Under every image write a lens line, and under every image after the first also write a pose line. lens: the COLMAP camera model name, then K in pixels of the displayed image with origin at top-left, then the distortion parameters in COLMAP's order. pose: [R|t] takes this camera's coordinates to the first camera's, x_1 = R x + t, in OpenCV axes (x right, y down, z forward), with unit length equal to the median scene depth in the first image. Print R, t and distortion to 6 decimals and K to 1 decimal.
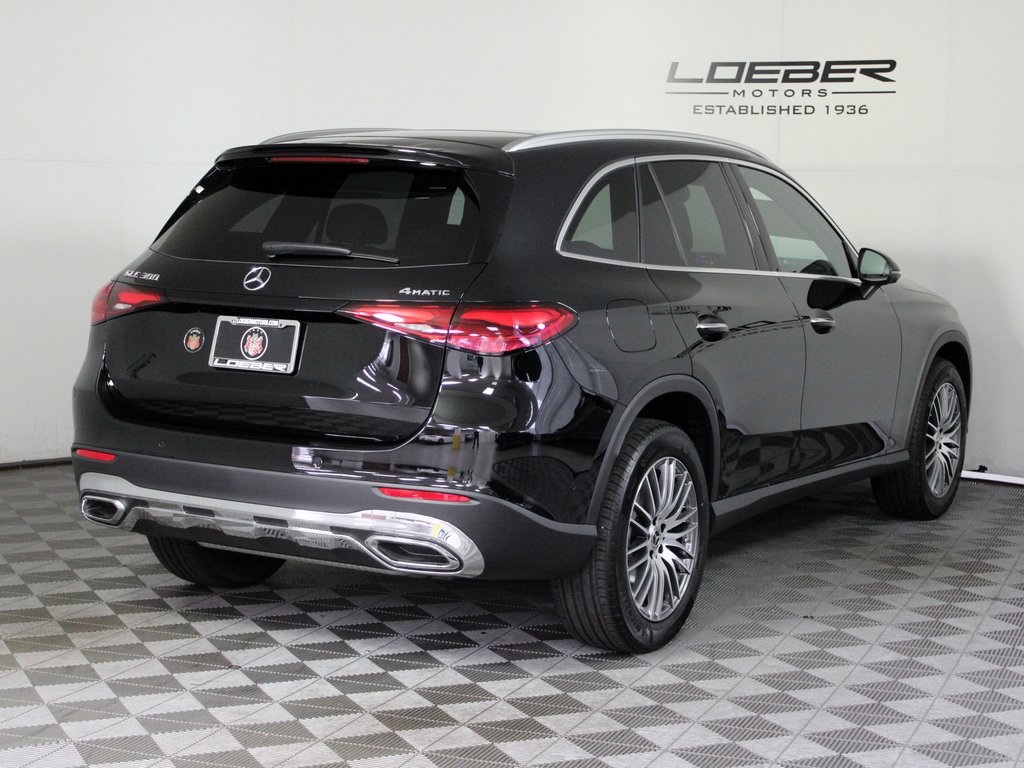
lens RADIAL K [[1007.3, 0, 512.0], [0, 1007.3, 384.0], [0, 0, 1]] dist [0.000744, 0.000466]
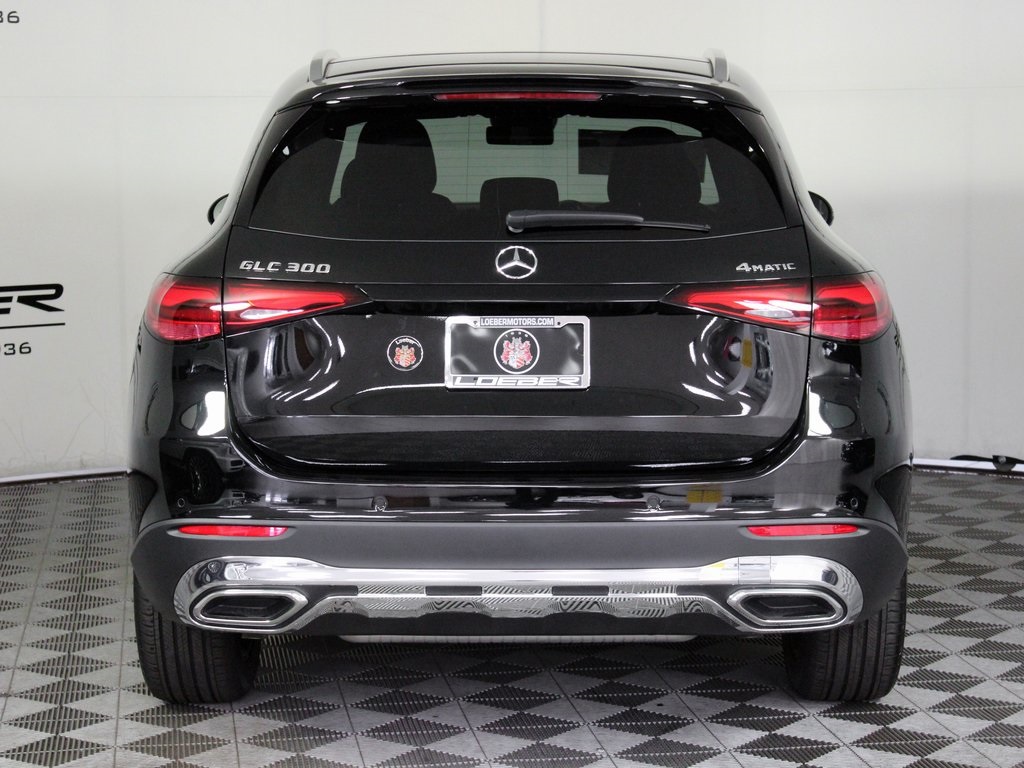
lens RADIAL K [[1286.5, 0, 512.0], [0, 1286.5, 384.0], [0, 0, 1]] dist [0.095227, 0.008067]
pose [[0.953882, -0.083750, 0.288264, -0.532579], [0.080250, 0.996487, 0.023958, -0.039521], [-0.289257, 0.000280, 0.957251, 0.106857]]
